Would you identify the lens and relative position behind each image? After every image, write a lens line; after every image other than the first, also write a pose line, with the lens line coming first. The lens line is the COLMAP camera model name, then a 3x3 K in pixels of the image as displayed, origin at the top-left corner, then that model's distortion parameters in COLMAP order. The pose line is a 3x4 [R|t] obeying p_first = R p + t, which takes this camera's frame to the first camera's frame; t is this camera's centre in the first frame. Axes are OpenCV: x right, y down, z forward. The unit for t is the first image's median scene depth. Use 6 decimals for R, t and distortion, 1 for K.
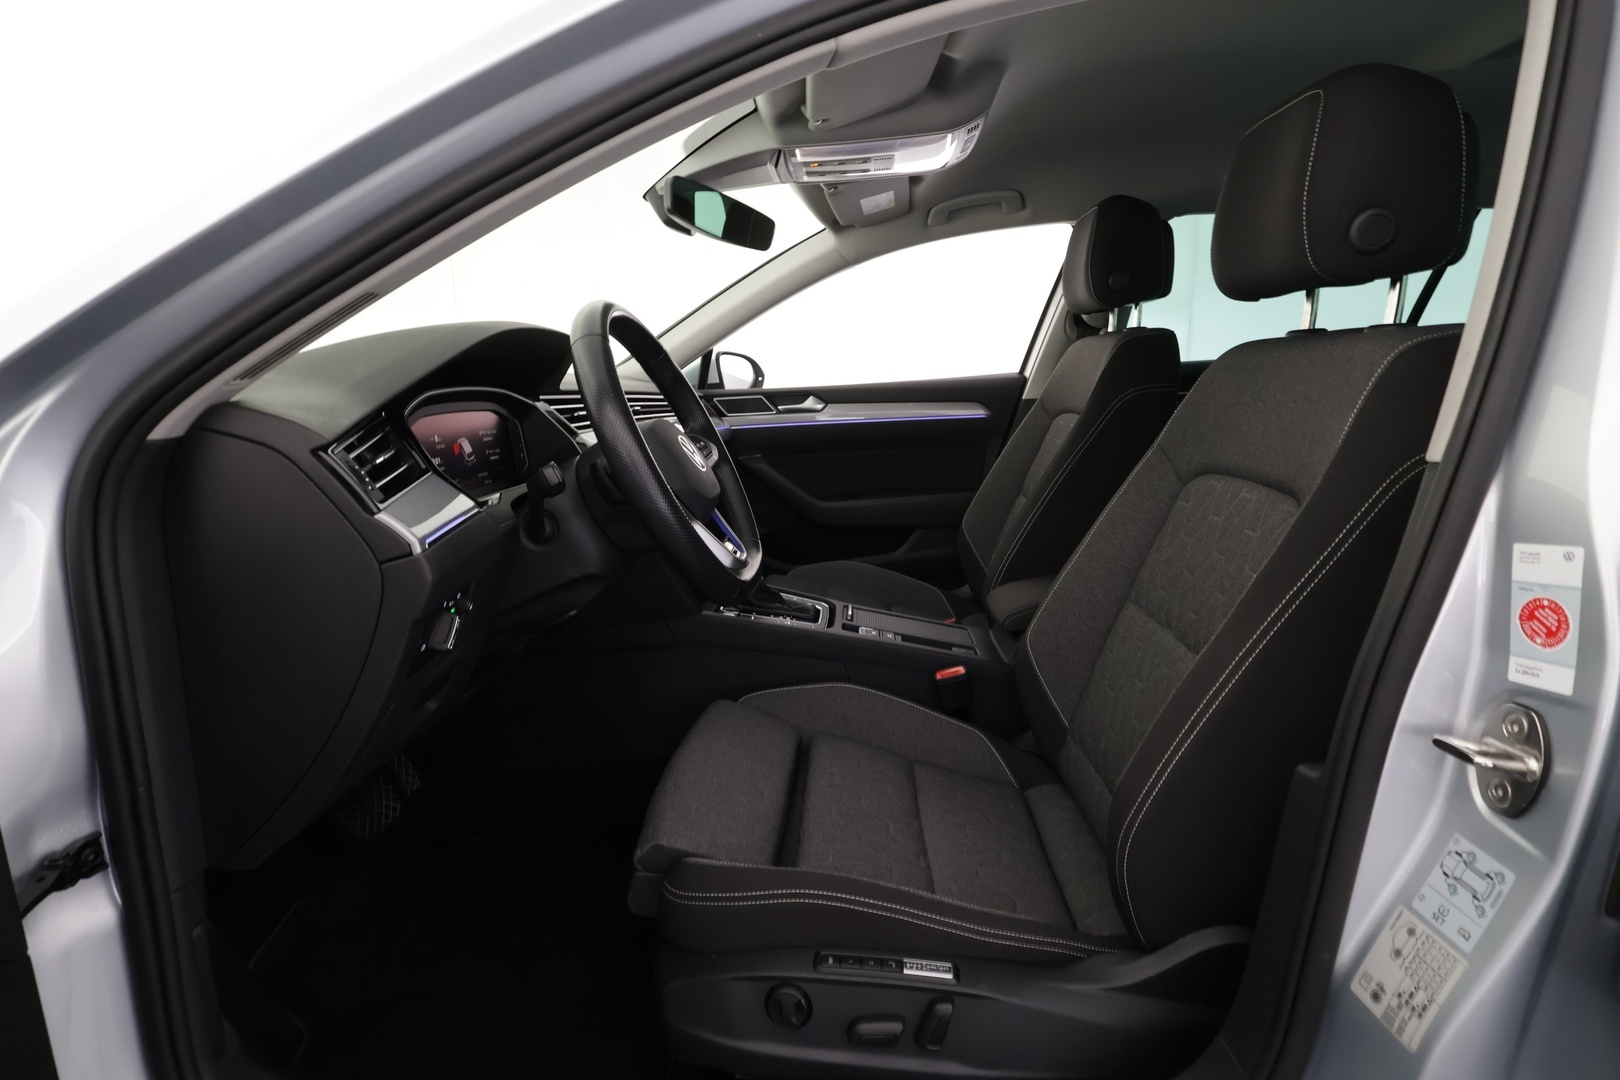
lens RADIAL K [[863.3, 0, 807.4], [0, 863.3, 547.2], [0, 0, 1]] dist [0.002455, -0.000882]
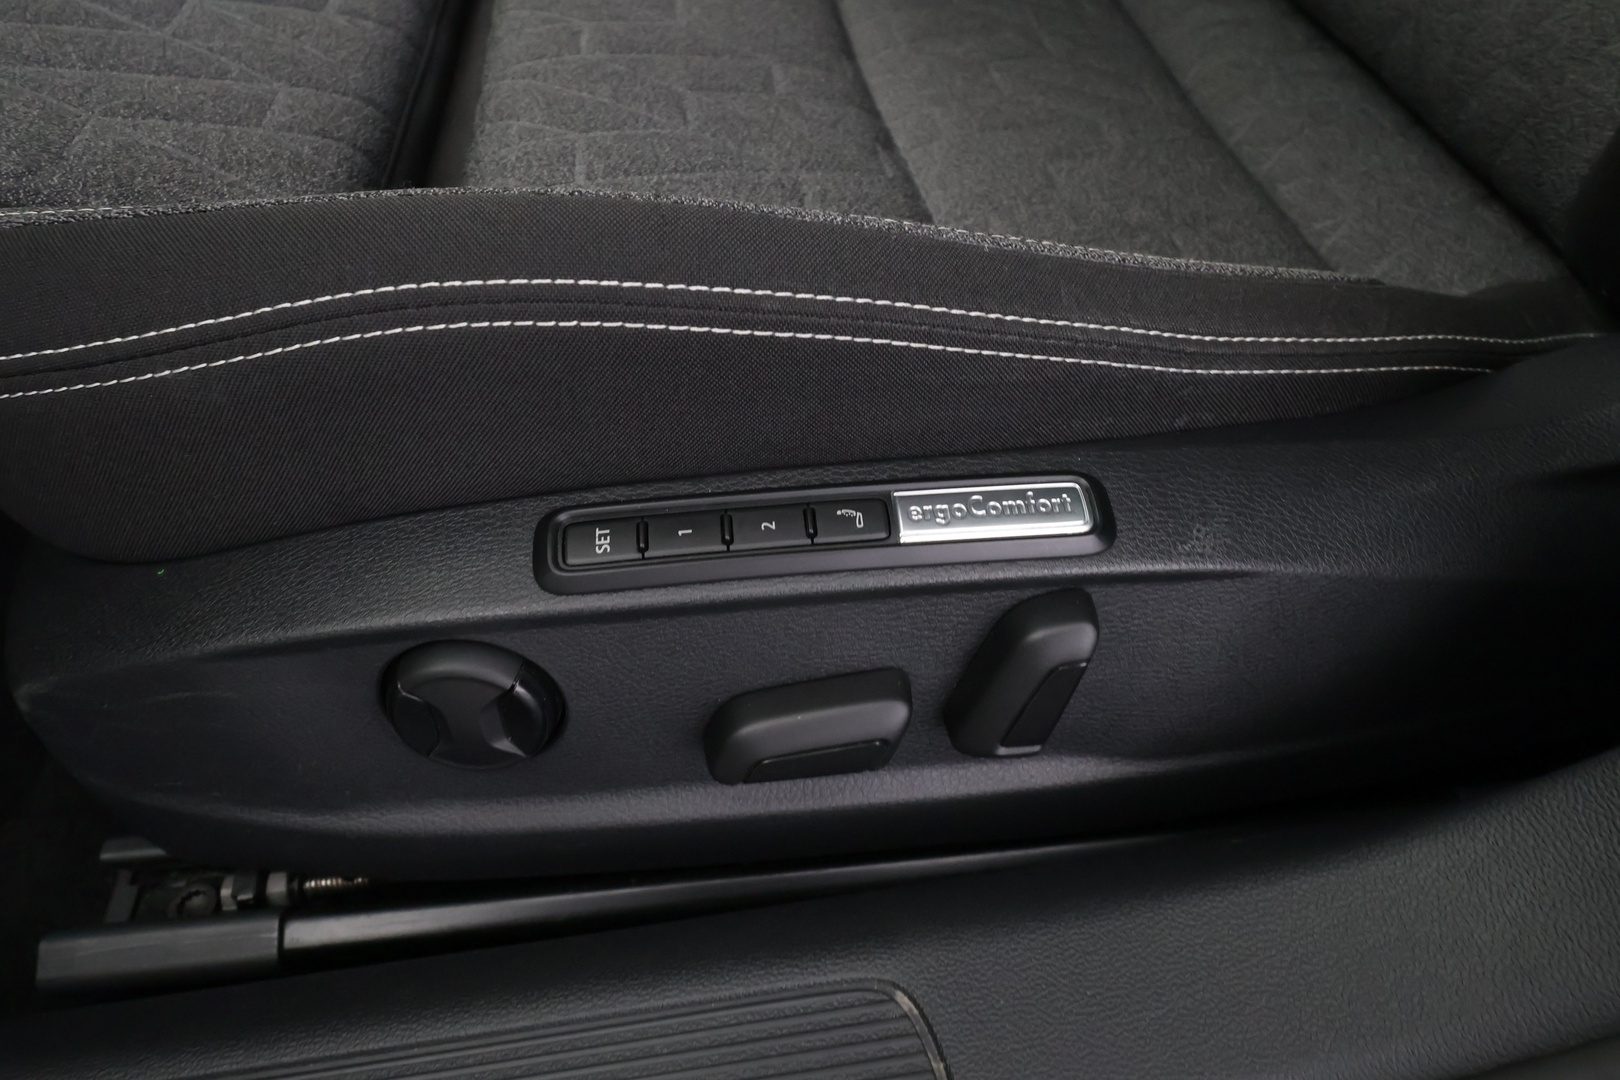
lens RADIAL K [[1073.7, 0, 810.3], [0, 1073.7, 539.9], [0, 0, 1]] dist [0.001037, 0.009617]
pose [[0.982275, -0.155699, 0.104369, 0.052659], [0.070931, 0.824153, 0.561907, 0.312567], [-0.173504, -0.544545, 0.820590, 0.743374]]
